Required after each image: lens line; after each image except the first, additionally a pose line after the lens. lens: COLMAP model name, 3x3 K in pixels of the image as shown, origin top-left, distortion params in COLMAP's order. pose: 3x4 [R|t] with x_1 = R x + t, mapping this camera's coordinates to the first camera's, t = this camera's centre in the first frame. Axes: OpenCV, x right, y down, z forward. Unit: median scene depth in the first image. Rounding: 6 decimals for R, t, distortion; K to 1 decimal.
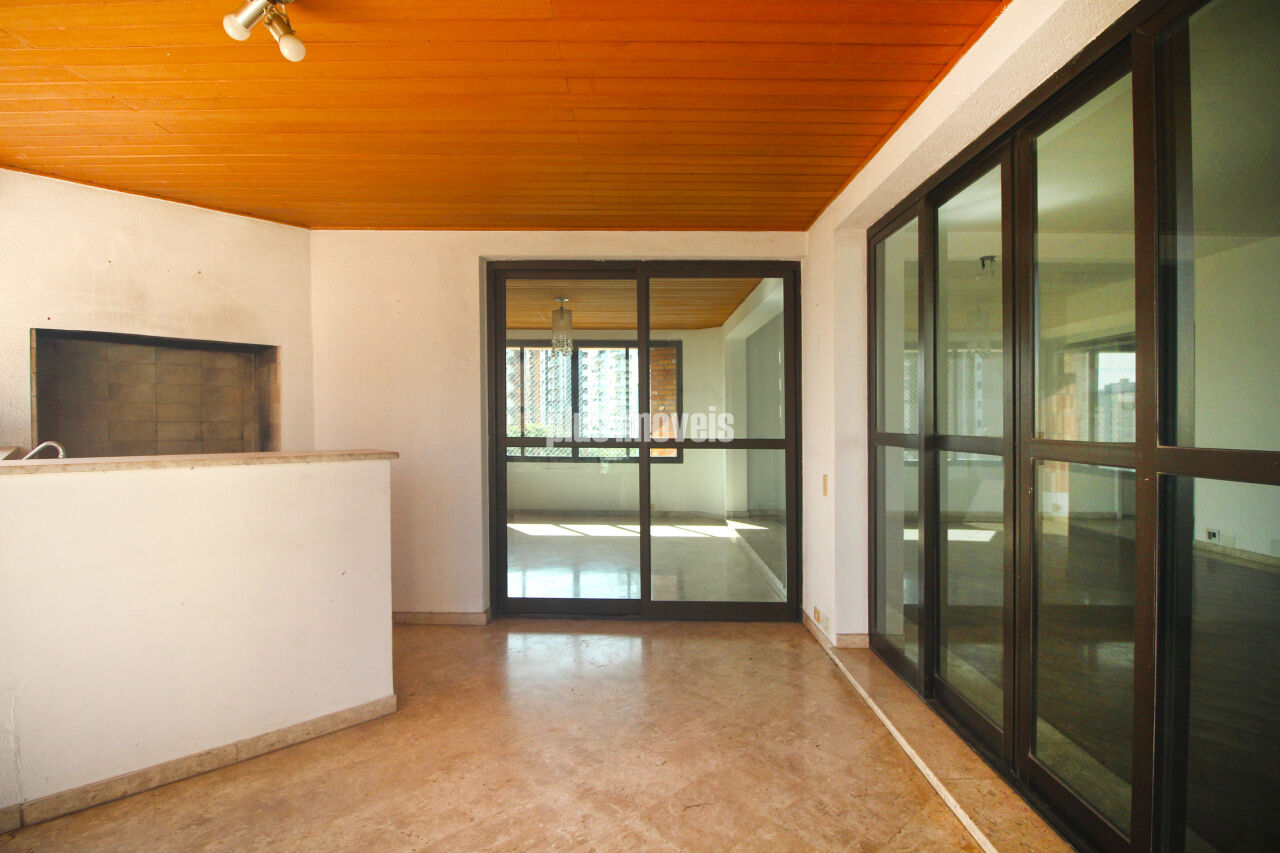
lens RADIAL K [[607.9, 0, 620.5], [0, 607.9, 424.6], [0, 0, 1]] dist [0.001558, -0.014296]
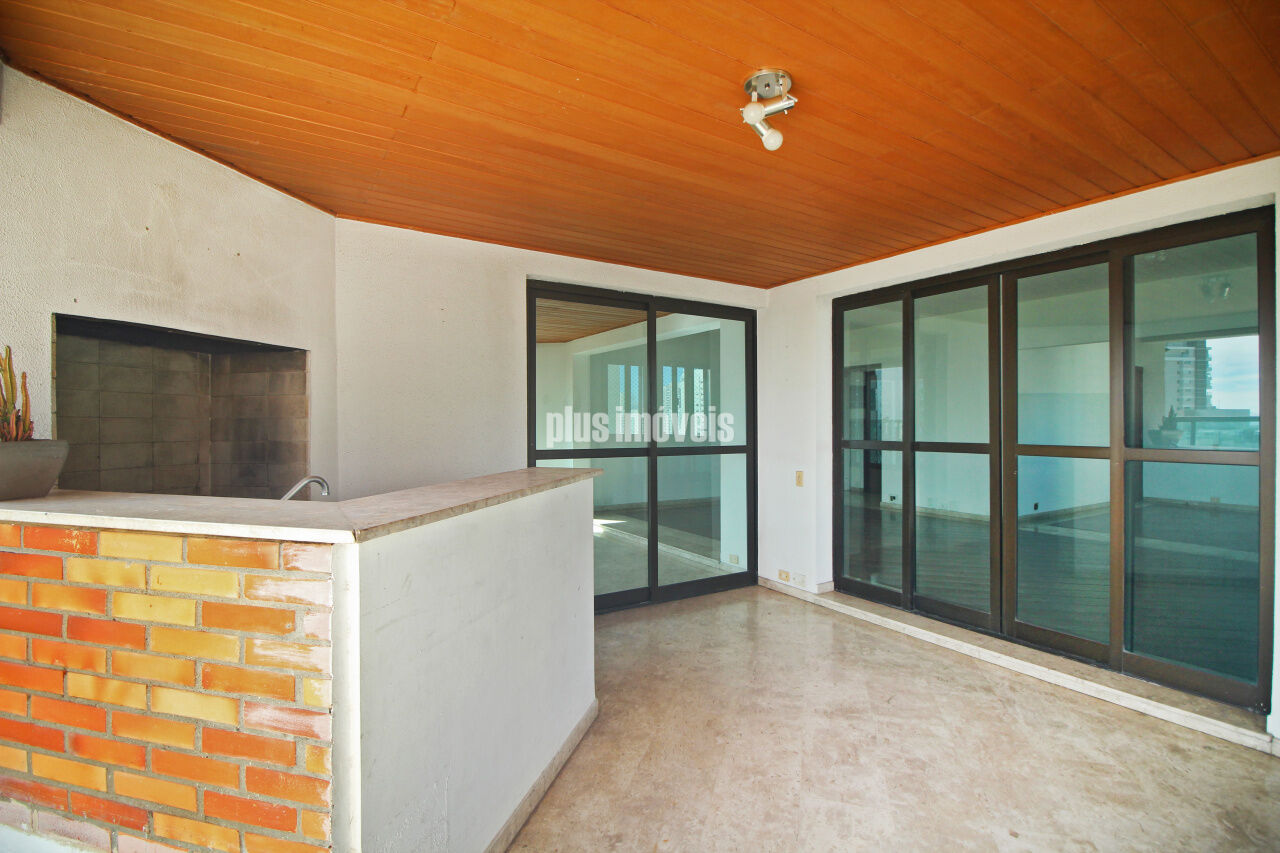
lens RADIAL K [[584.0, 0, 640.0], [0, 584.0, 426.5], [0, 0, 1]] dist [-0.000312, -0.017625]
pose [[0.841550, -0.007527, 0.540127, -0.608678], [0.008029, 0.999967, 0.001426, -0.020975], [-0.540120, 0.003137, 0.841582, 0.073109]]
